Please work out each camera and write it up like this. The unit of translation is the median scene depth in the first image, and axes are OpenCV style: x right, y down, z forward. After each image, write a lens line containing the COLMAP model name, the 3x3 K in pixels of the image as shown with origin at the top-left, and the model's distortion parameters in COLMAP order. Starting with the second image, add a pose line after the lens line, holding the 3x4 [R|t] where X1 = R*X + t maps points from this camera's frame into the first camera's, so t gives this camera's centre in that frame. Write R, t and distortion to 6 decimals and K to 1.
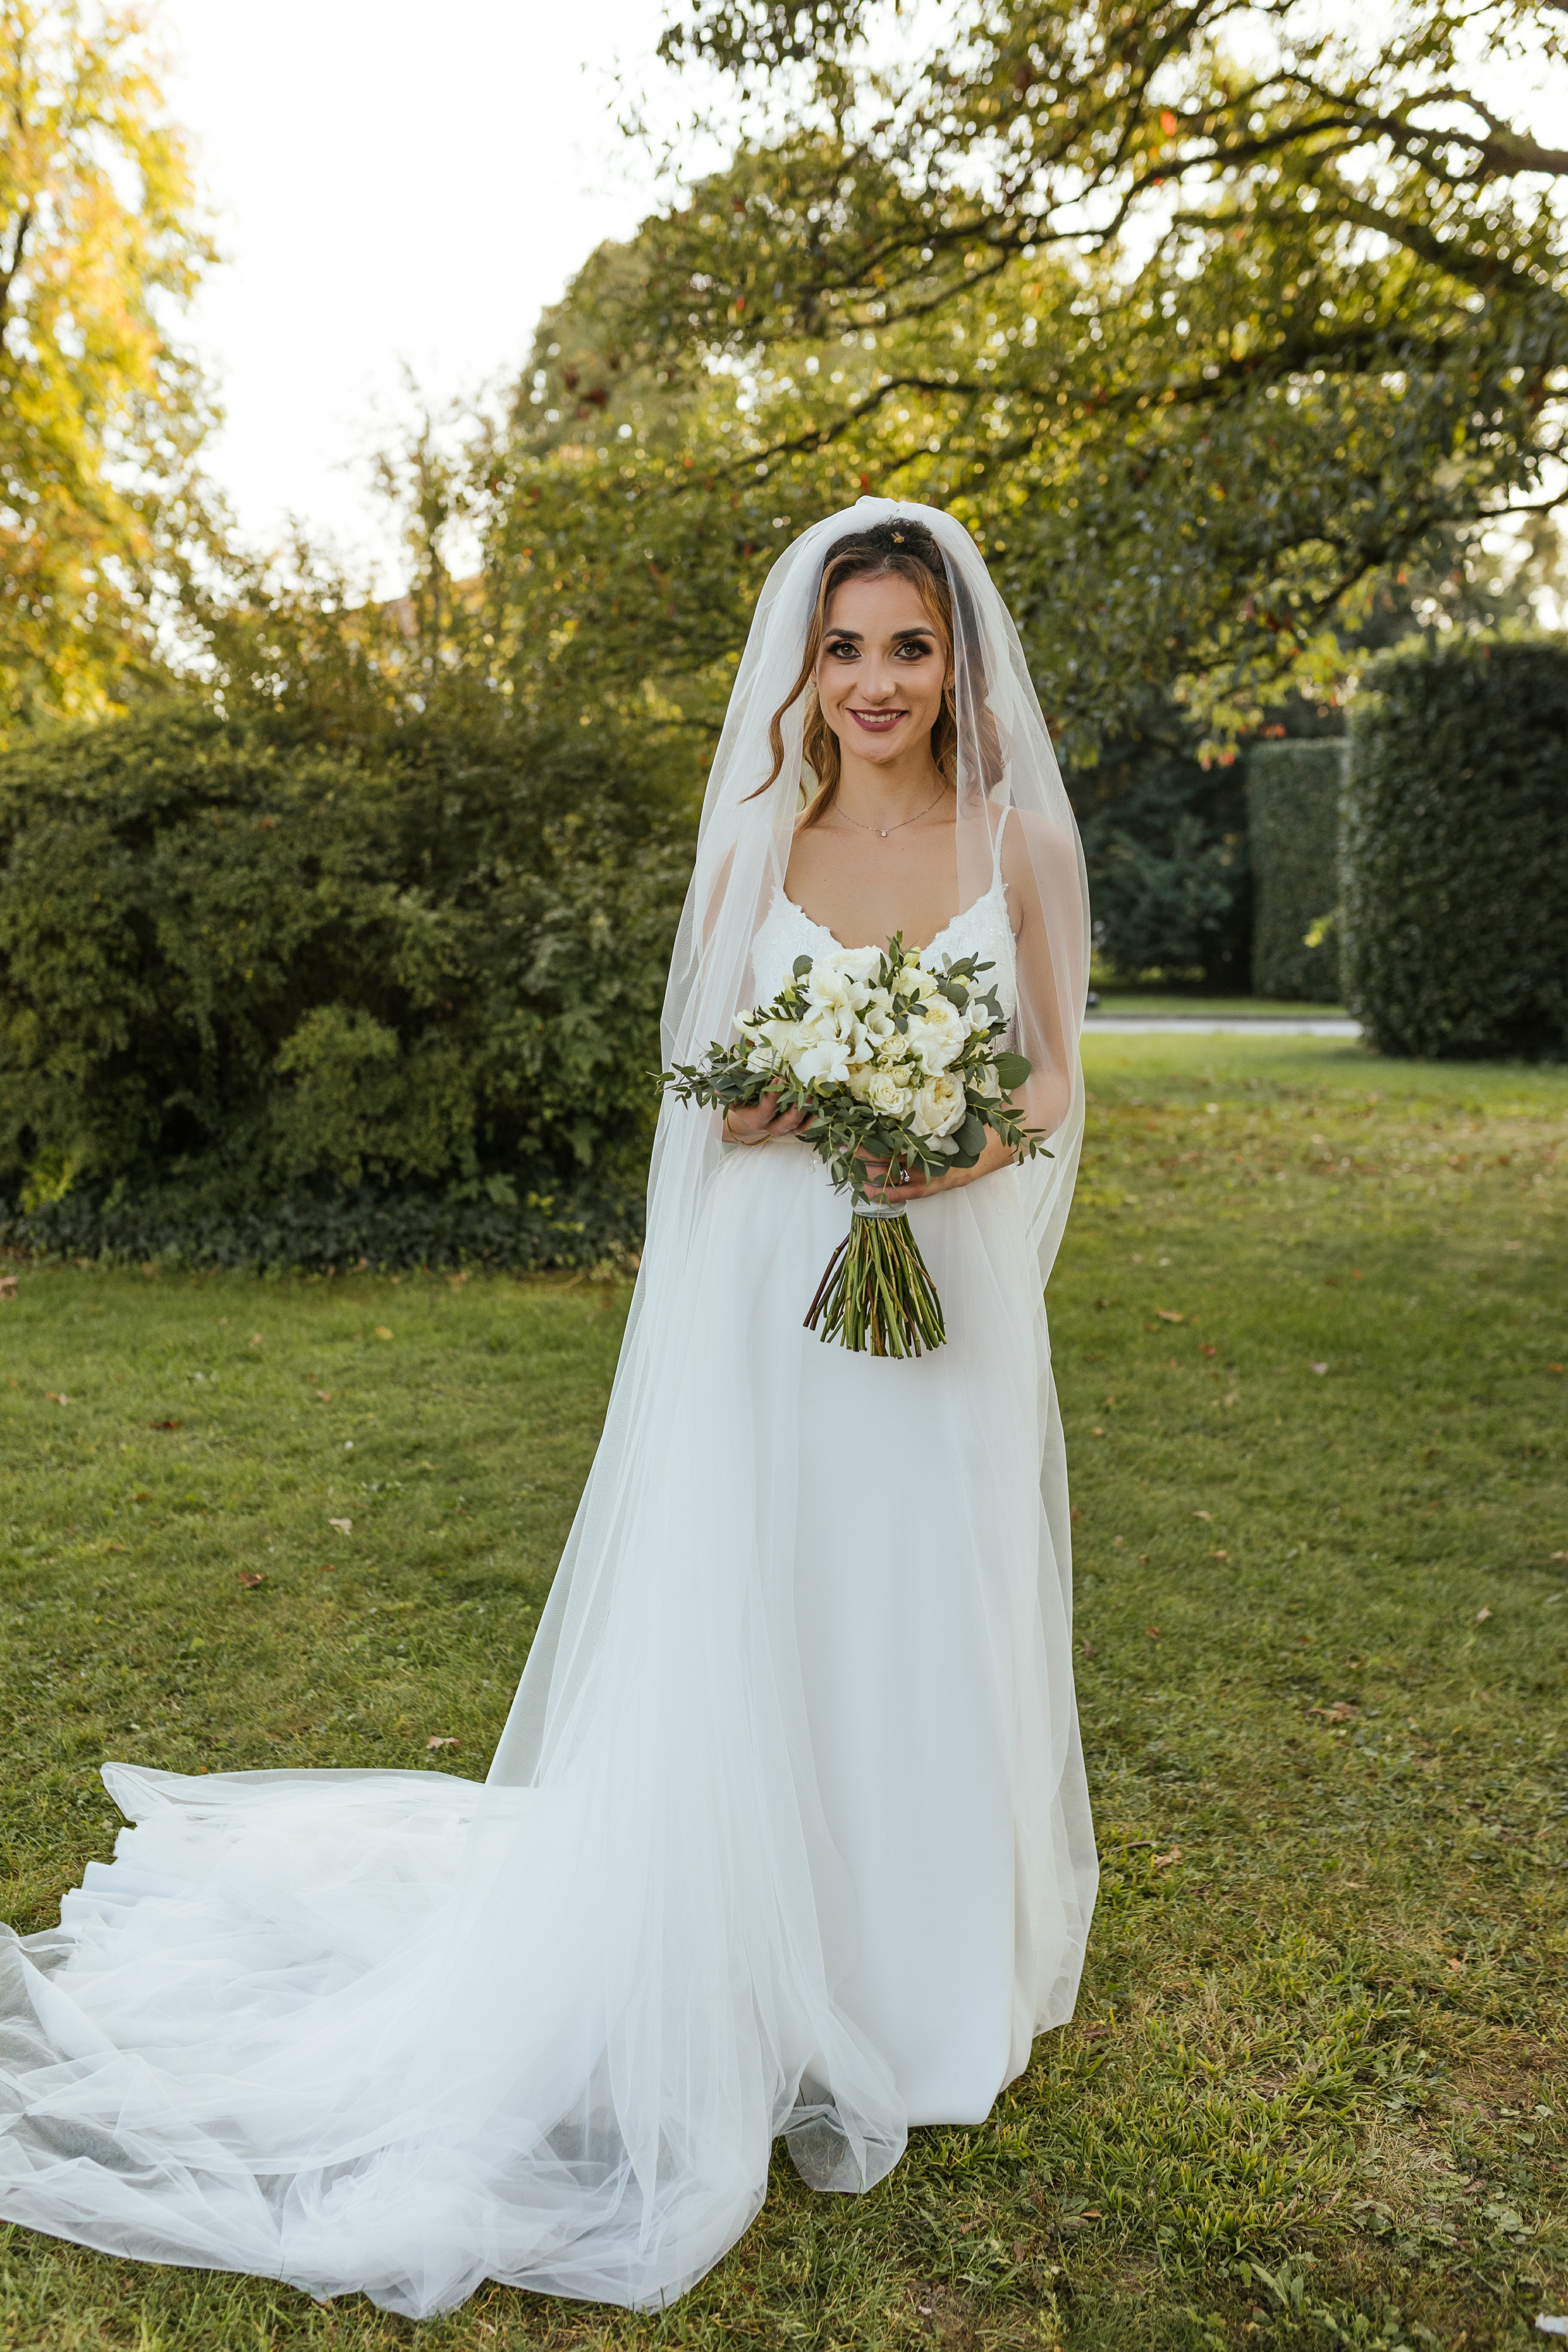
lens RADIAL K [[2358.0, 0, 768.6], [0, 2358.0, 1113.2], [0, 0, 1]] dist [0.001568, -0.000005]
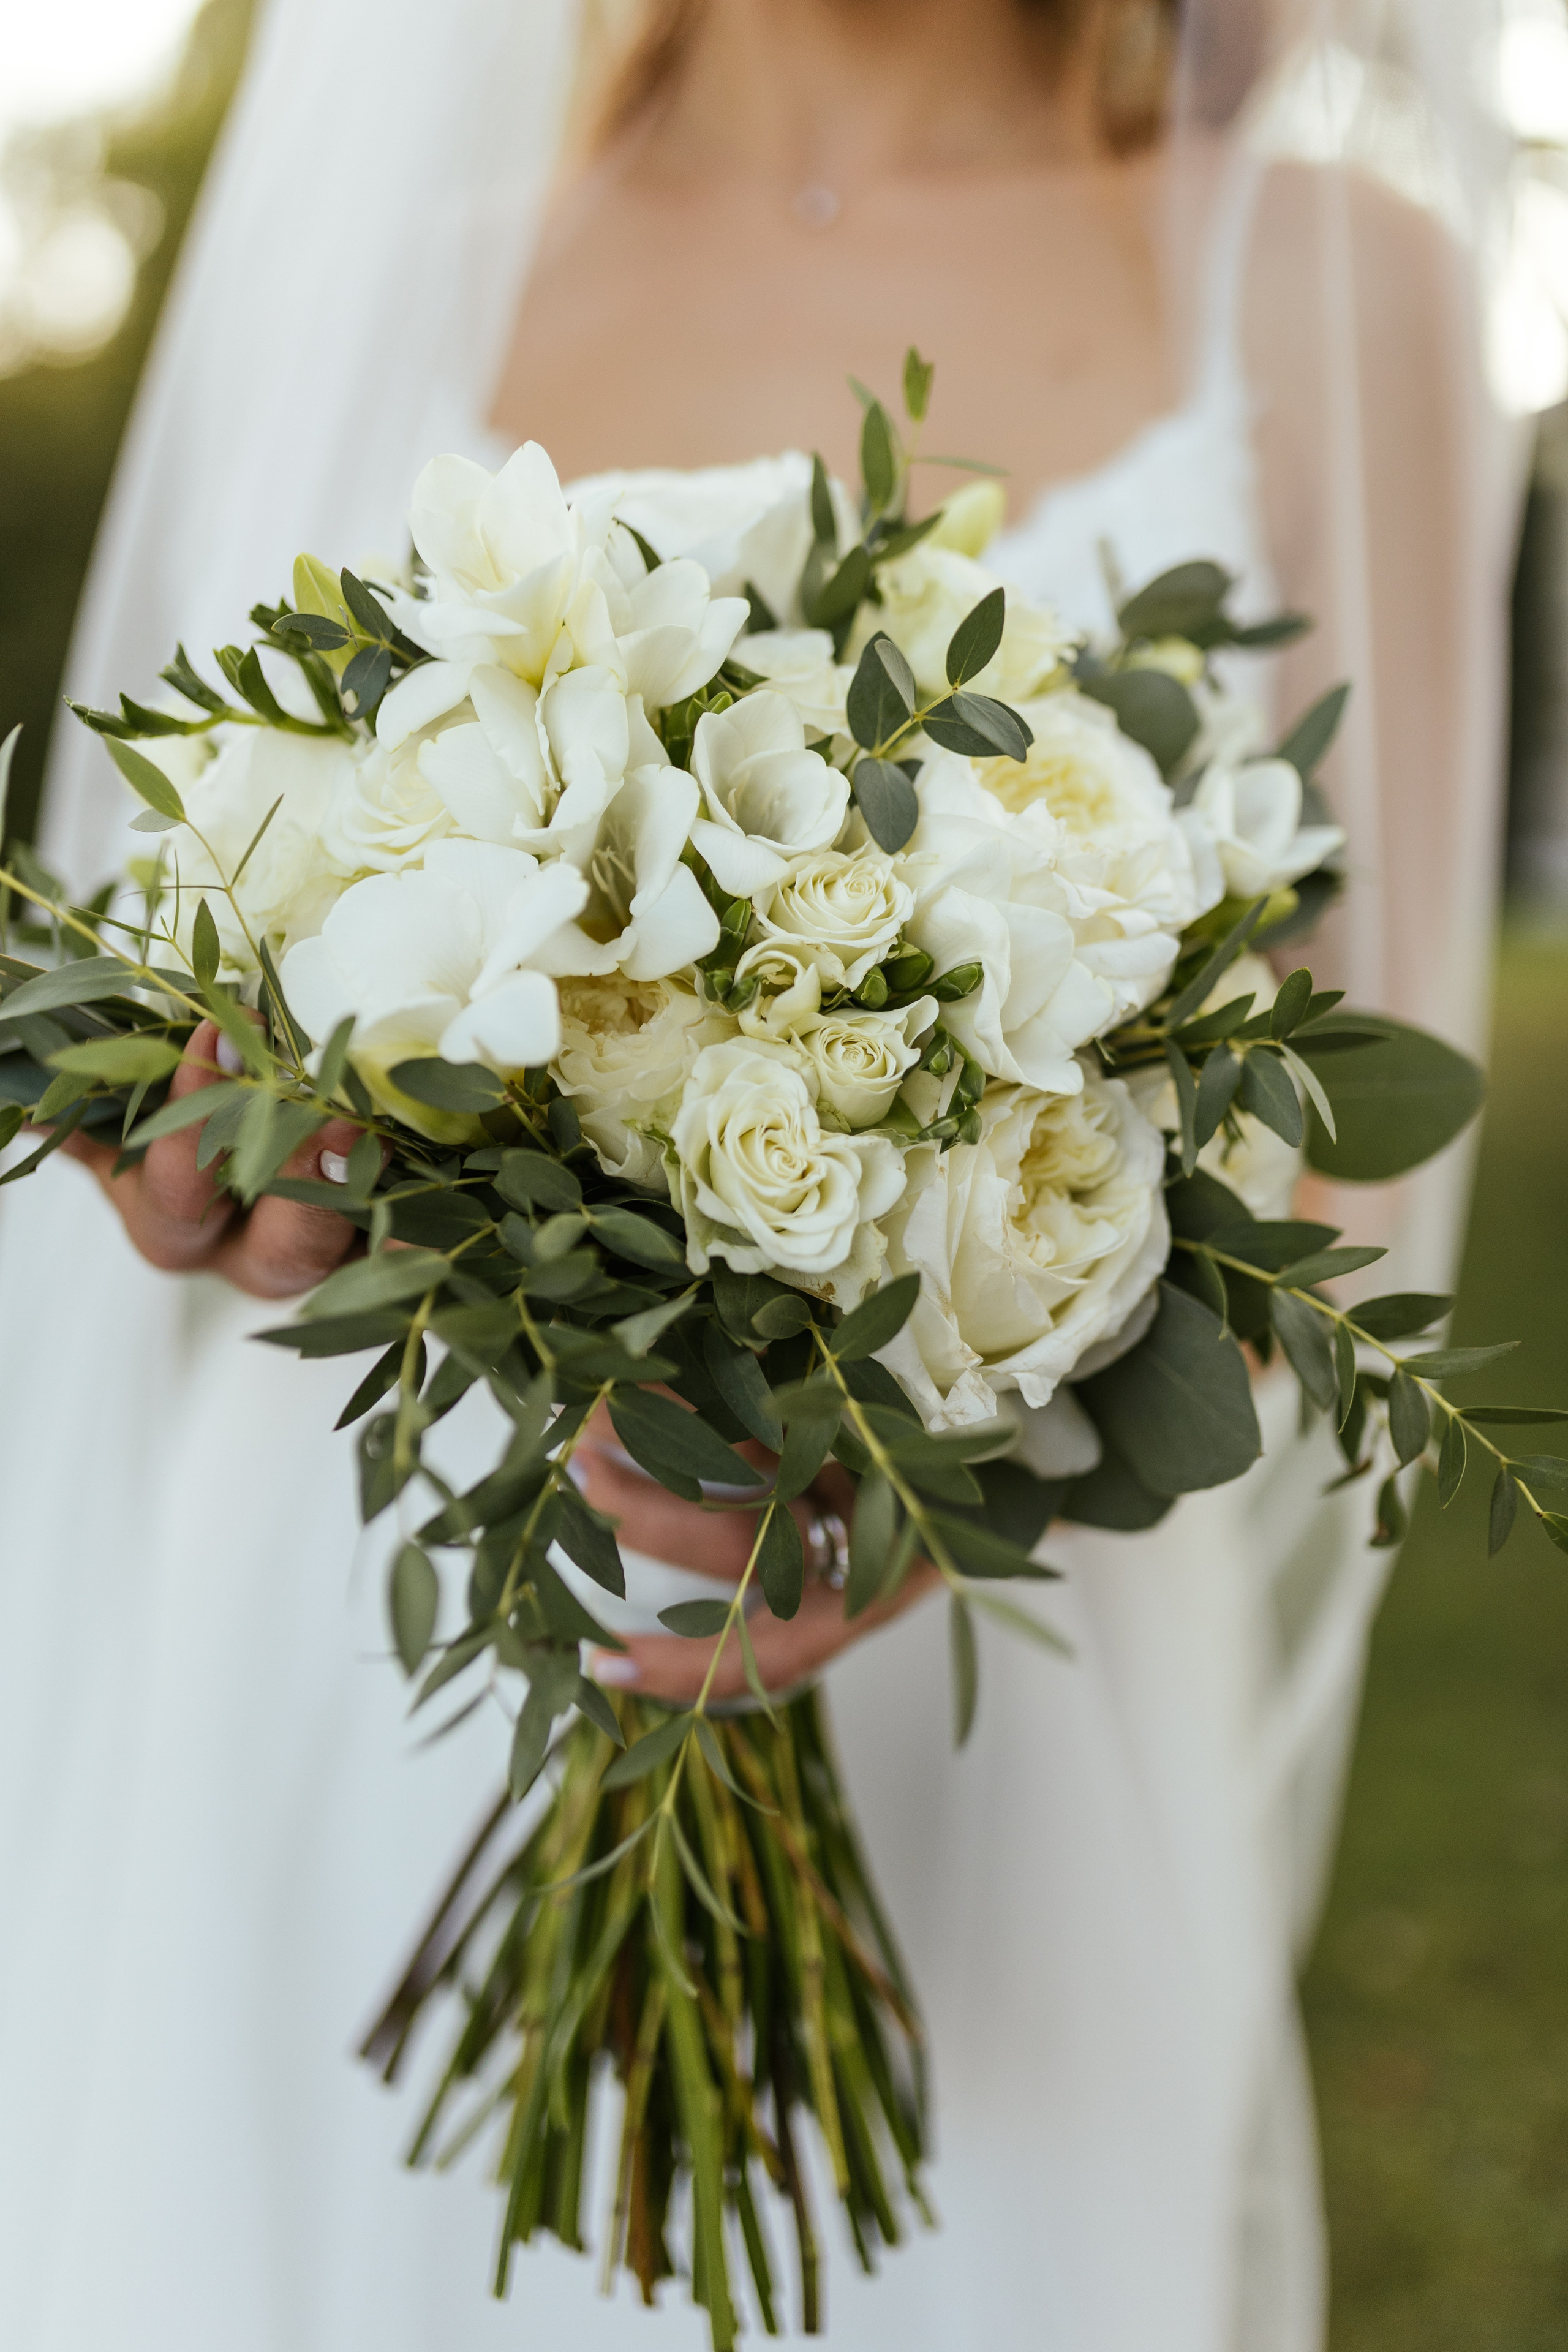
lens RADIAL K [[2358.0, 0, 768.6], [0, 2358.0, 1113.2], [0, 0, 1]] dist [0.001568, -0.000005]
pose [[0.994808, 0.098012, 0.027400, 0.044100], [-0.097794, 0.995164, -0.009181, -0.009794], [-0.028167, 0.006454, 0.999582, 0.806480]]
